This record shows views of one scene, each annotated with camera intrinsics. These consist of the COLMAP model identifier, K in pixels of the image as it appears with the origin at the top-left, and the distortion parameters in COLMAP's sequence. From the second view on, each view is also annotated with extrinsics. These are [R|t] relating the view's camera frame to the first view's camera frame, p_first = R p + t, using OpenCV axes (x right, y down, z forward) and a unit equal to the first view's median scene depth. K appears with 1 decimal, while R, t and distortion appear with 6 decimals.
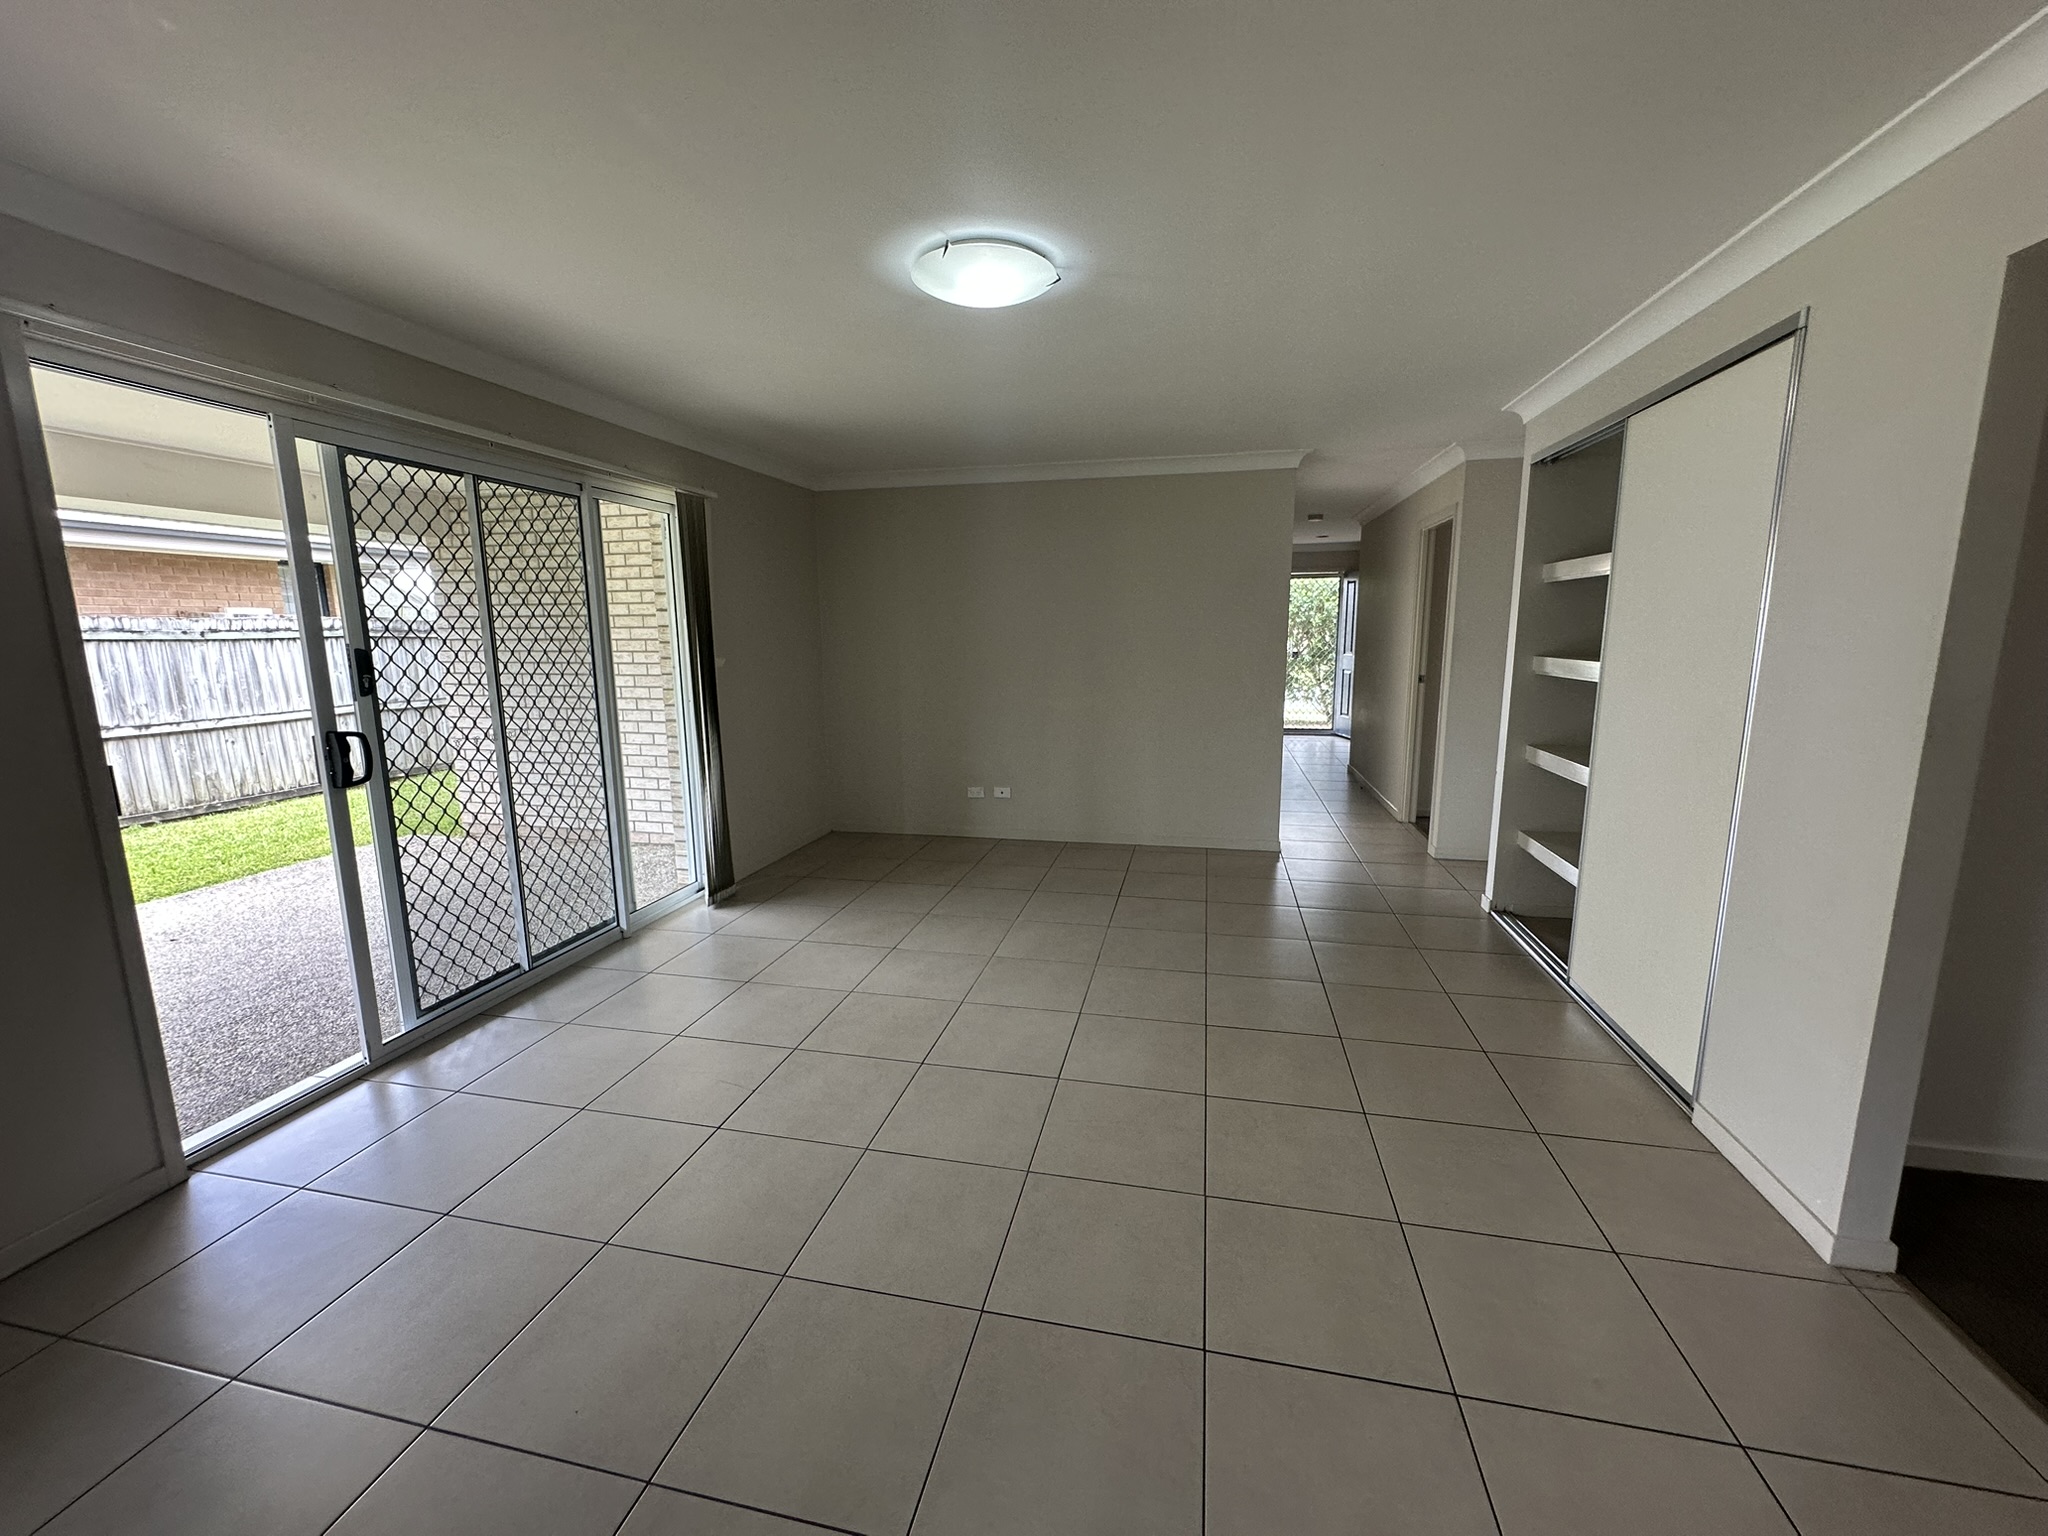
lens RADIAL K [[818.2, 0, 1022.1], [0, 818.2, 770.4], [0, 0, 1]] dist [-0.004590, 0.000816]
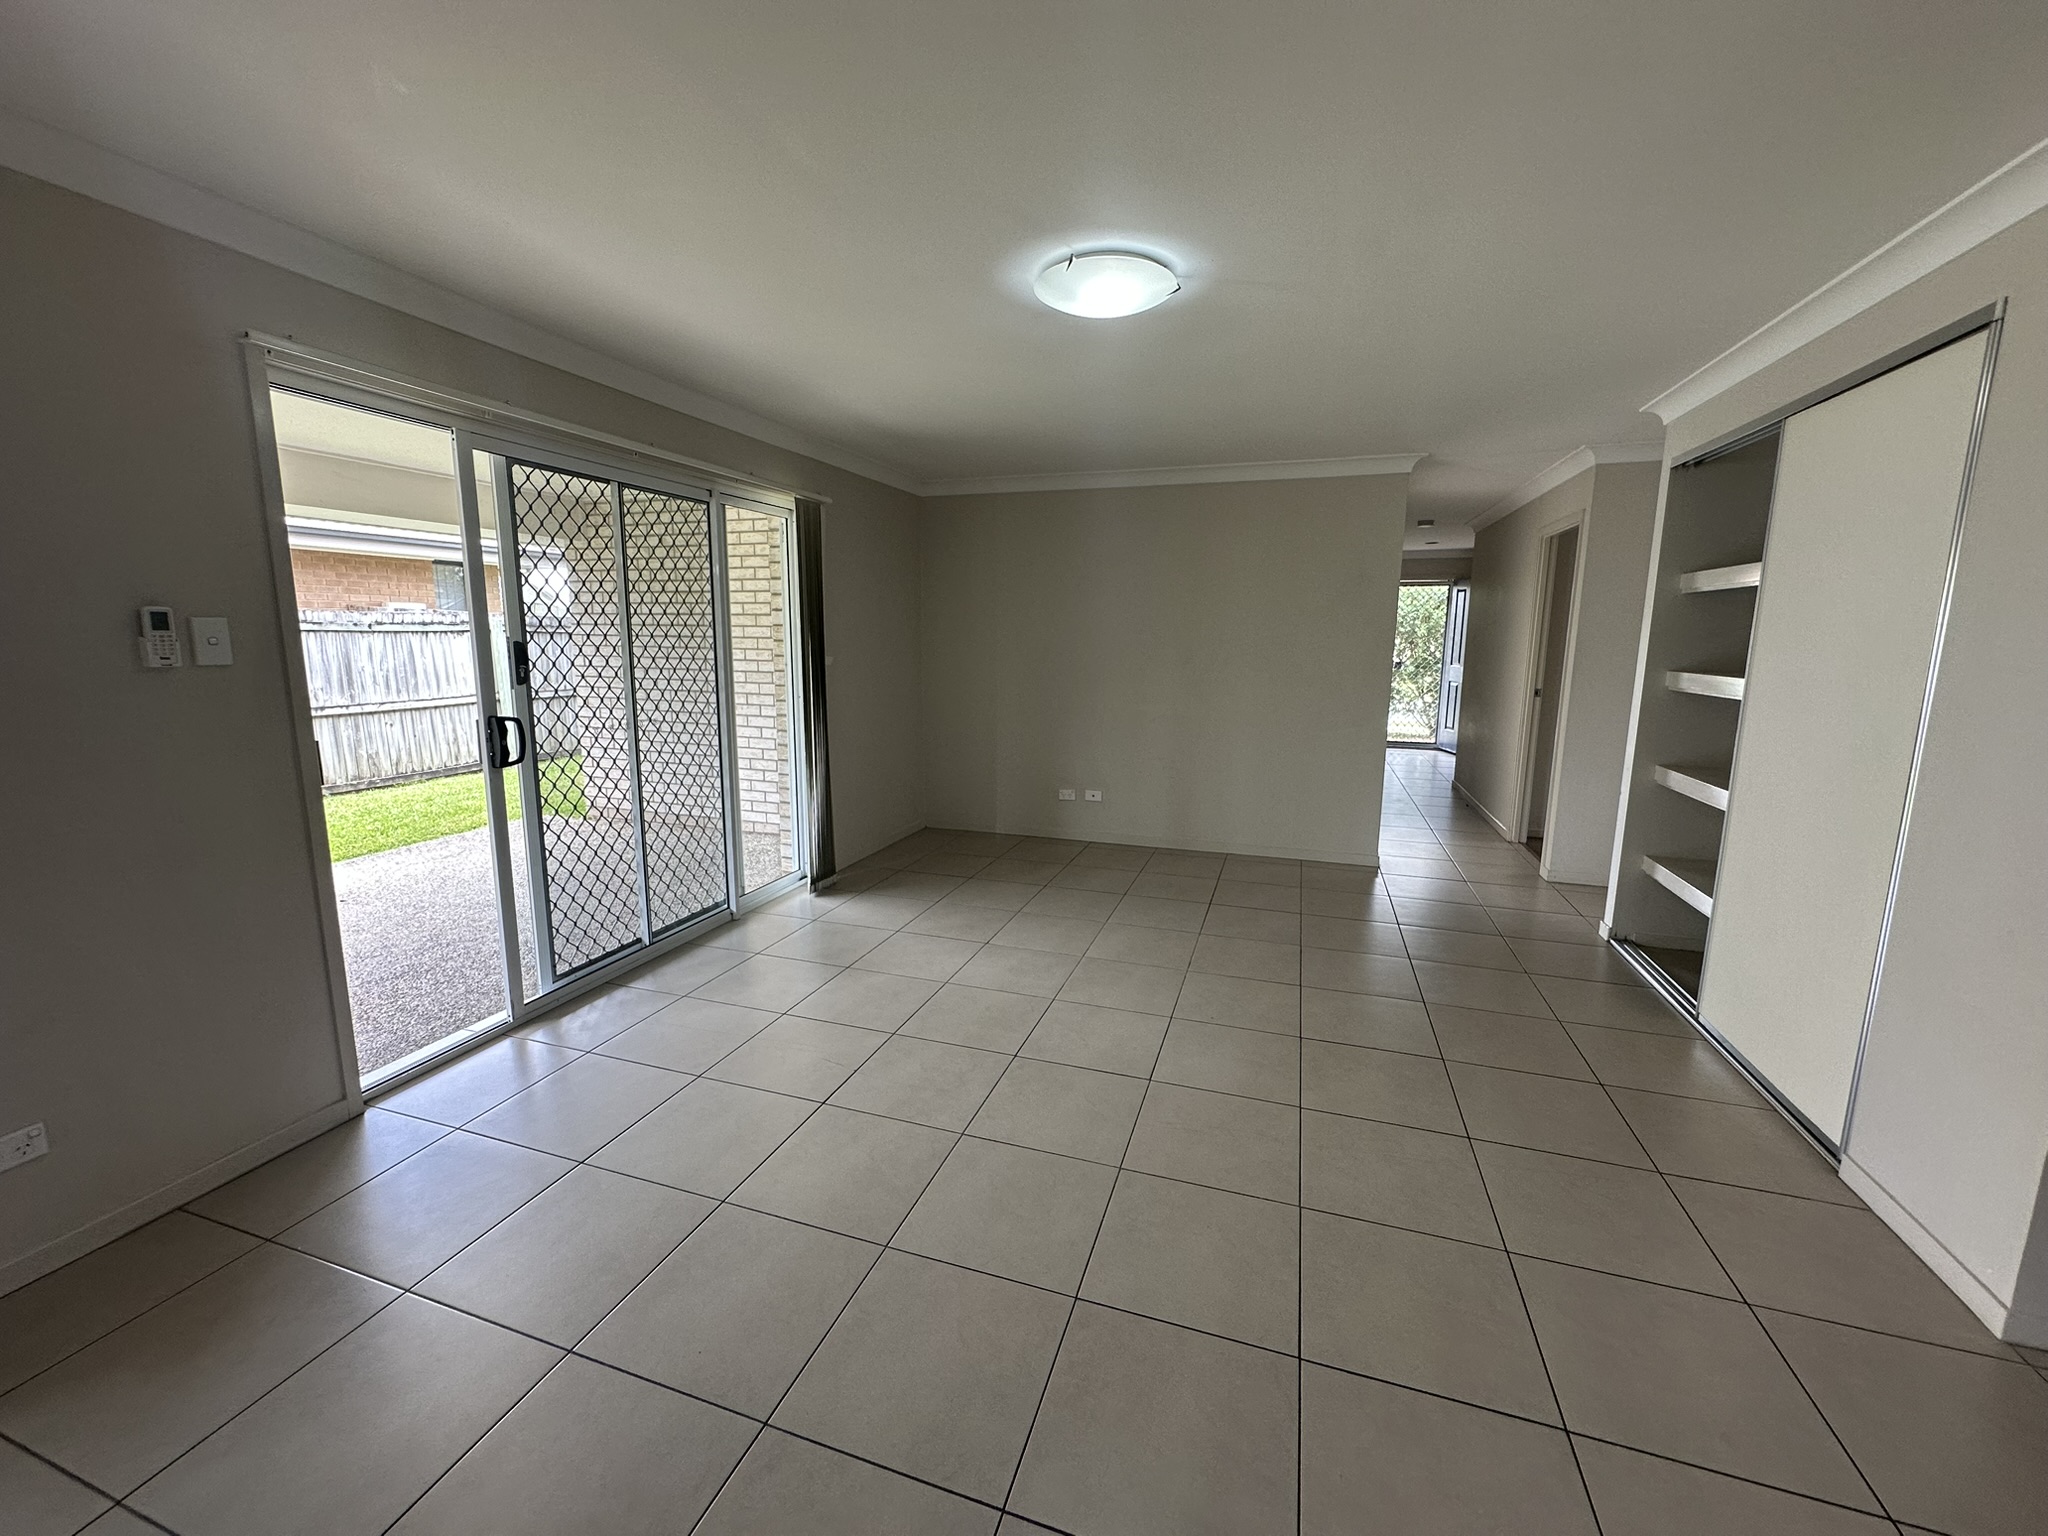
lens RADIAL K [[818.2, 0, 1020.6], [0, 818.2, 770.9], [0, 0, 1]] dist [-0.004590, 0.000816]
pose [[0.994165, 0.033385, -0.102572, -0.020858], [-0.033827, 0.999424, -0.002572, 0.003826], [0.102427, 0.006027, 0.994722, -0.017665]]
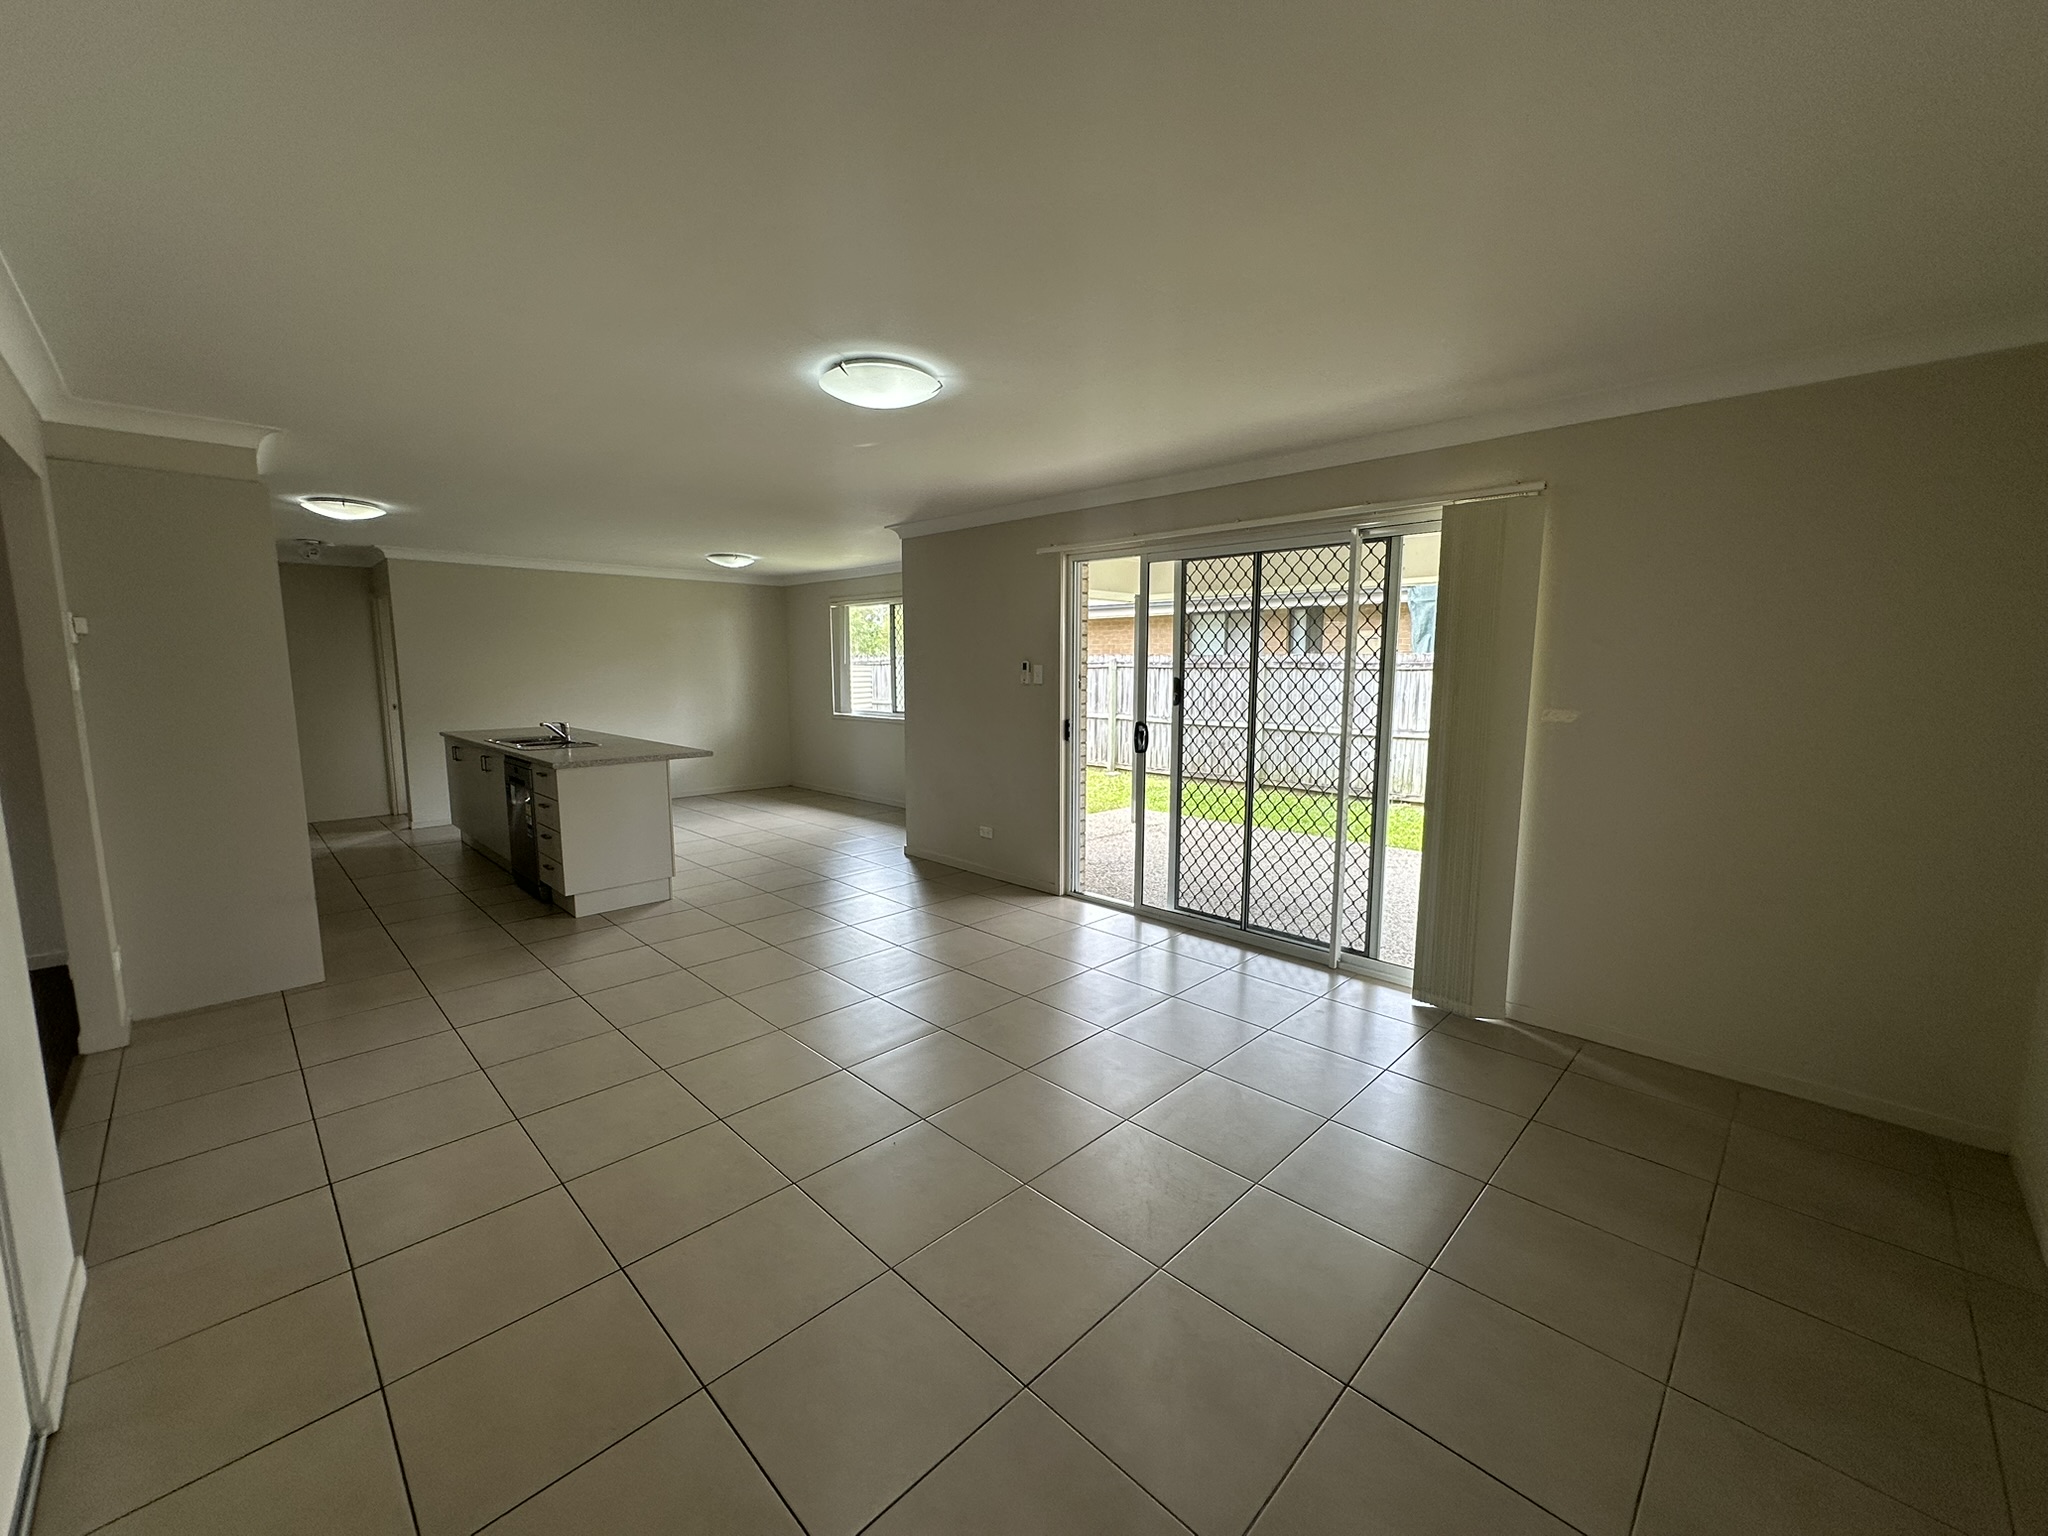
lens RADIAL K [[818.2, 0, 1010.2], [0, 818.2, 767.1], [0, 0, 1]] dist [-0.004590, 0.000816]
pose [[-0.559200, 0.111483, -0.821503, 0.707372], [-0.137307, 0.964777, 0.224392, -0.272288], [0.817583, 0.238278, -0.524196, 1.485803]]
